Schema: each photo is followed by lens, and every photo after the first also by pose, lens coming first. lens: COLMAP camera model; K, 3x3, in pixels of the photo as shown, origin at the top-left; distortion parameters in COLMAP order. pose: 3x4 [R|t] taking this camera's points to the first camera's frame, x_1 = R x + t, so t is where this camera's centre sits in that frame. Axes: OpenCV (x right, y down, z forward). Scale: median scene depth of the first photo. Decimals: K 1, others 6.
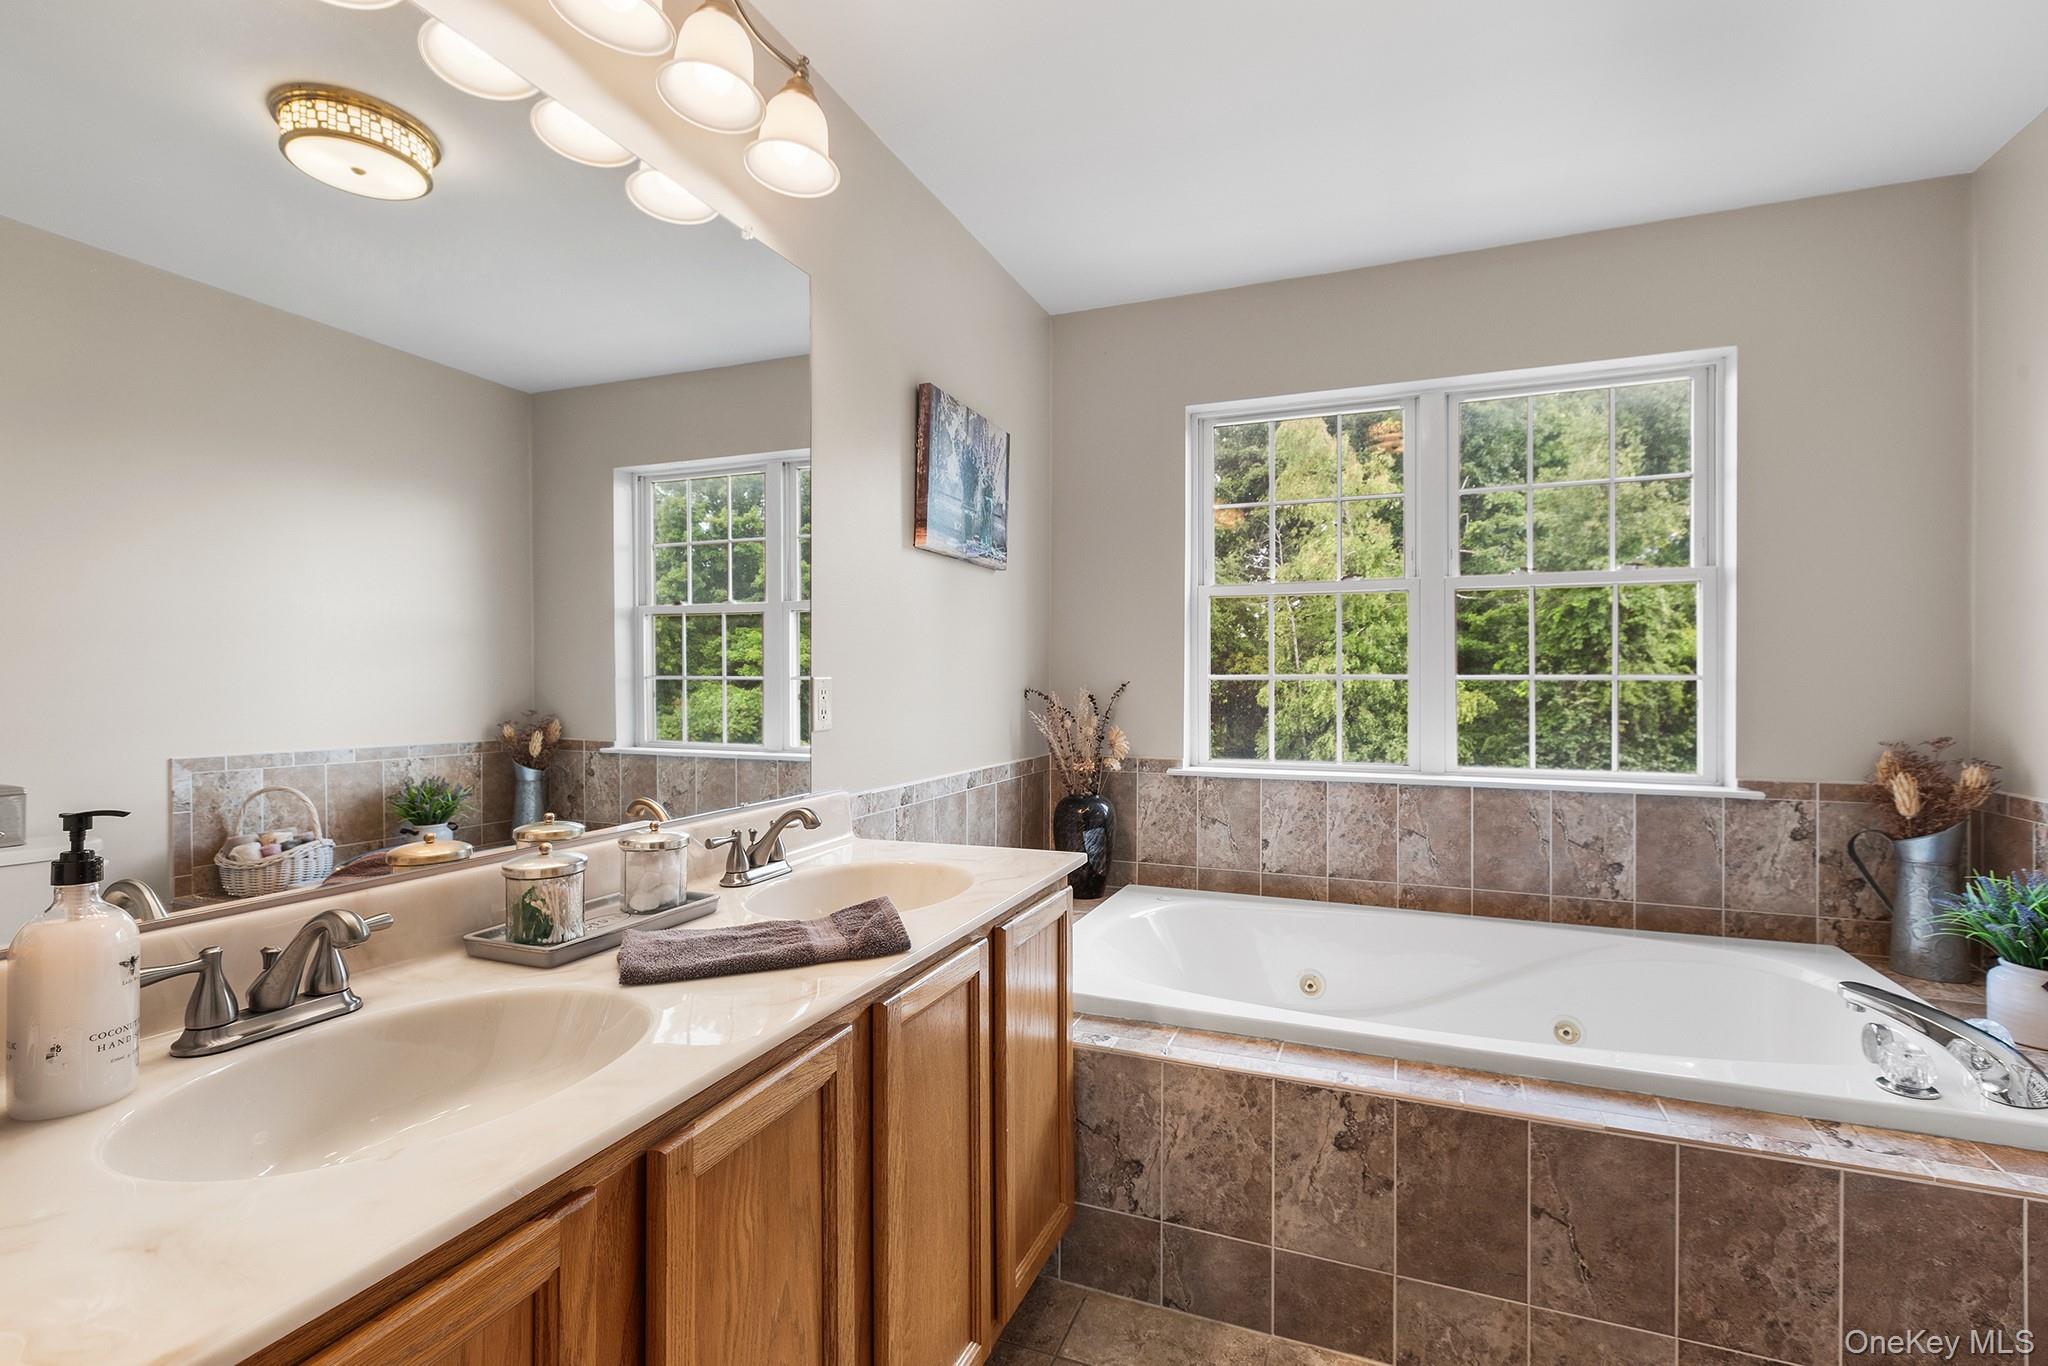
lens RADIAL K [[948.6, 0, 1031.9], [0, 948.6, 685.2], [0, 0, 1]] dist [0.002019, 0.000338]
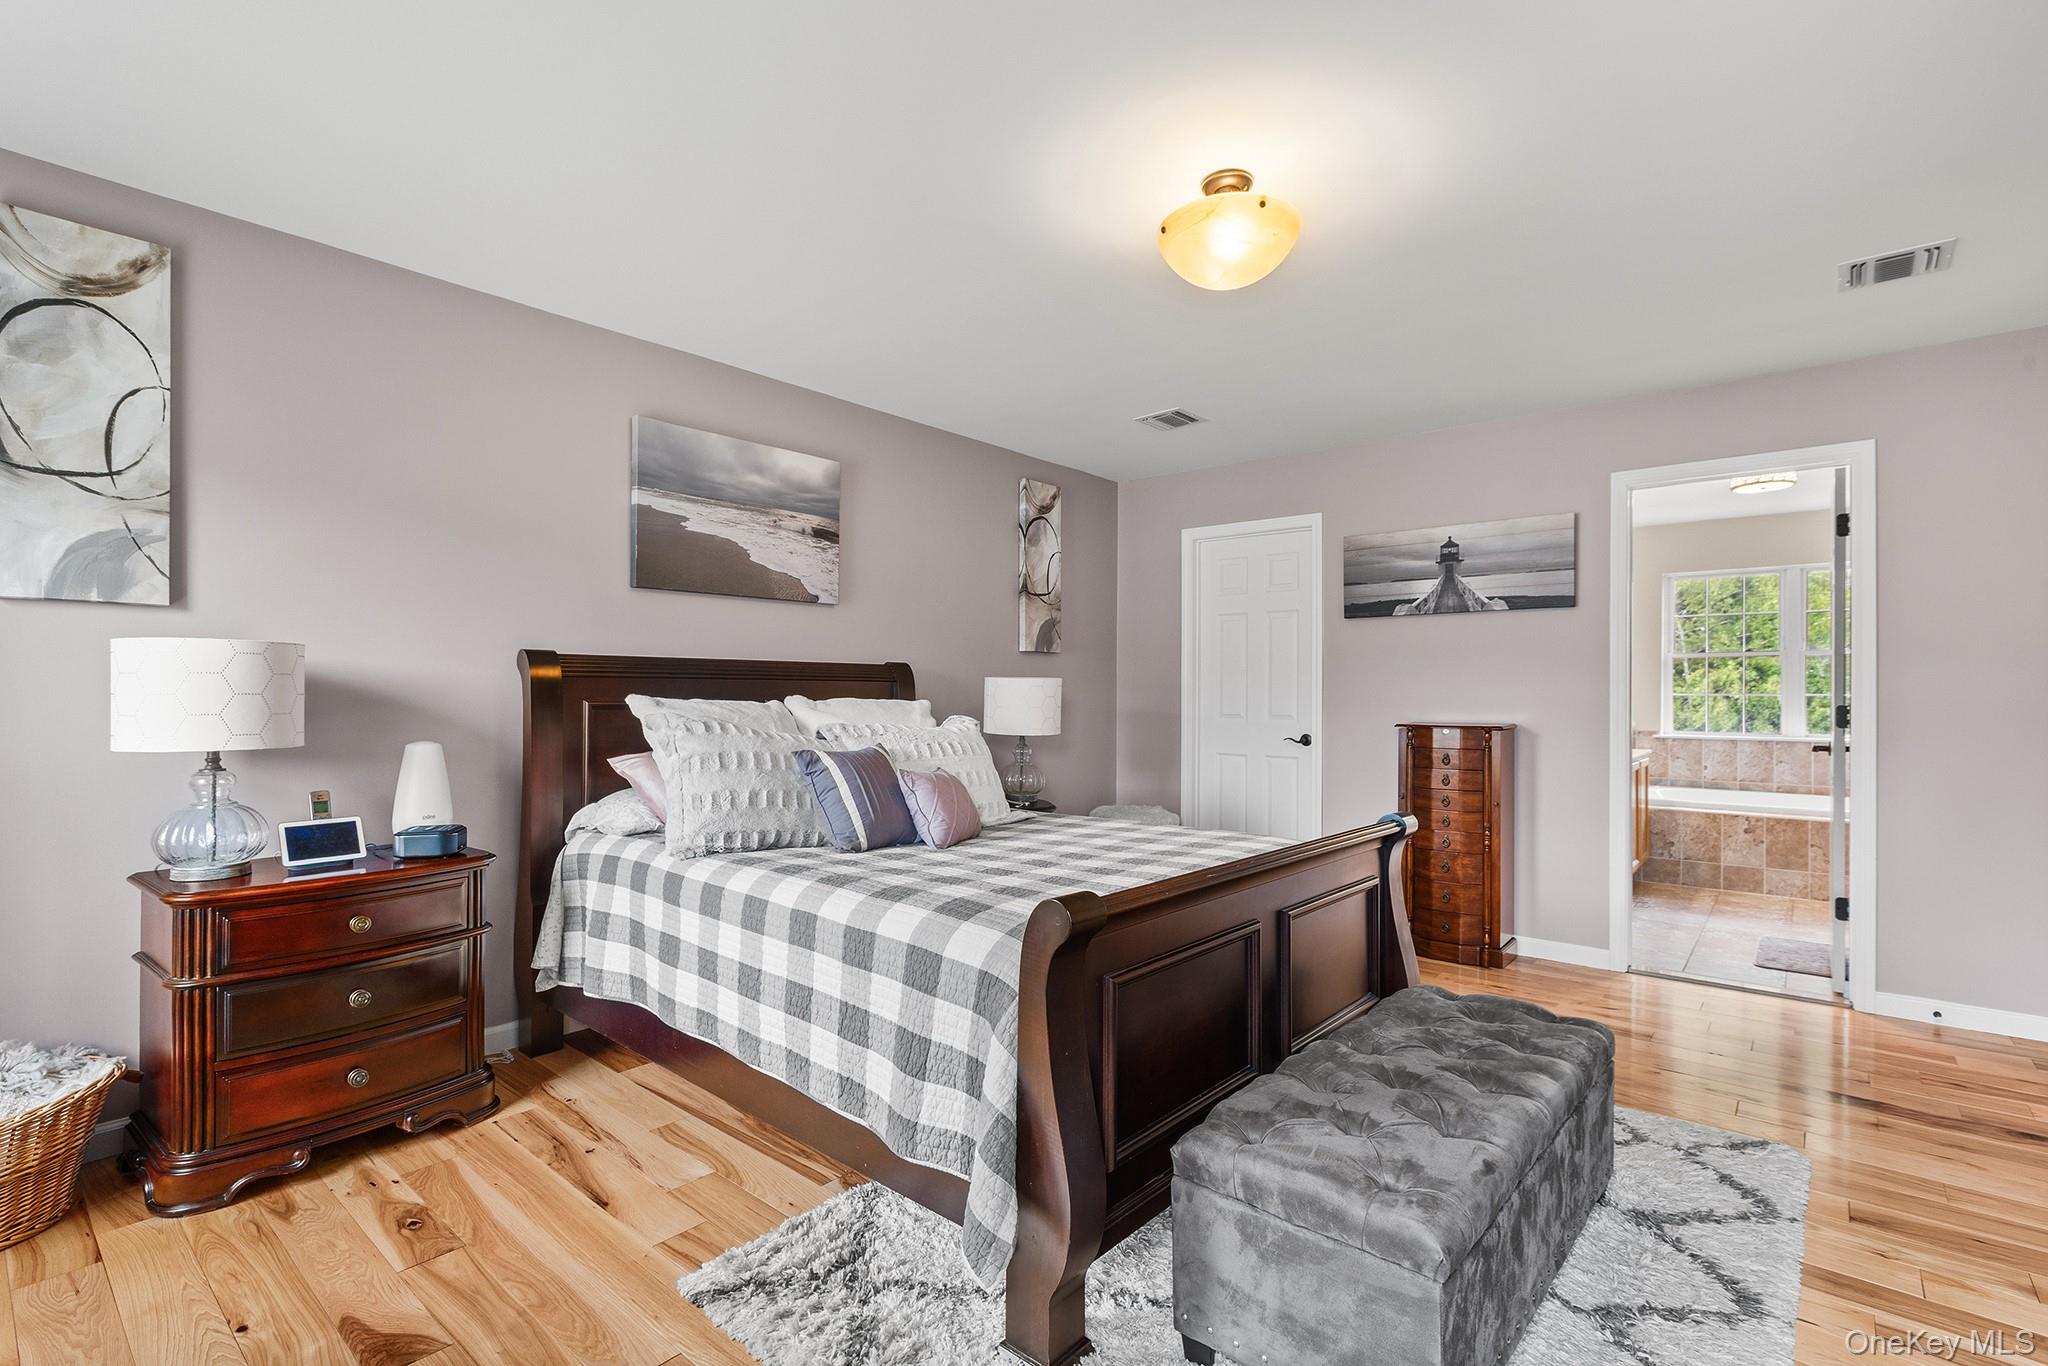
lens RADIAL K [[948.6, 0, 1031.9], [0, 948.6, 685.2], [0, 0, 1]] dist [0.002019, 0.000338]
pose [[0.947447, 0.003160, -0.319897, -0.932852], [-0.007363, 0.999902, -0.011928, 0.015093], [0.319827, 0.013656, 0.947377, -2.811428]]
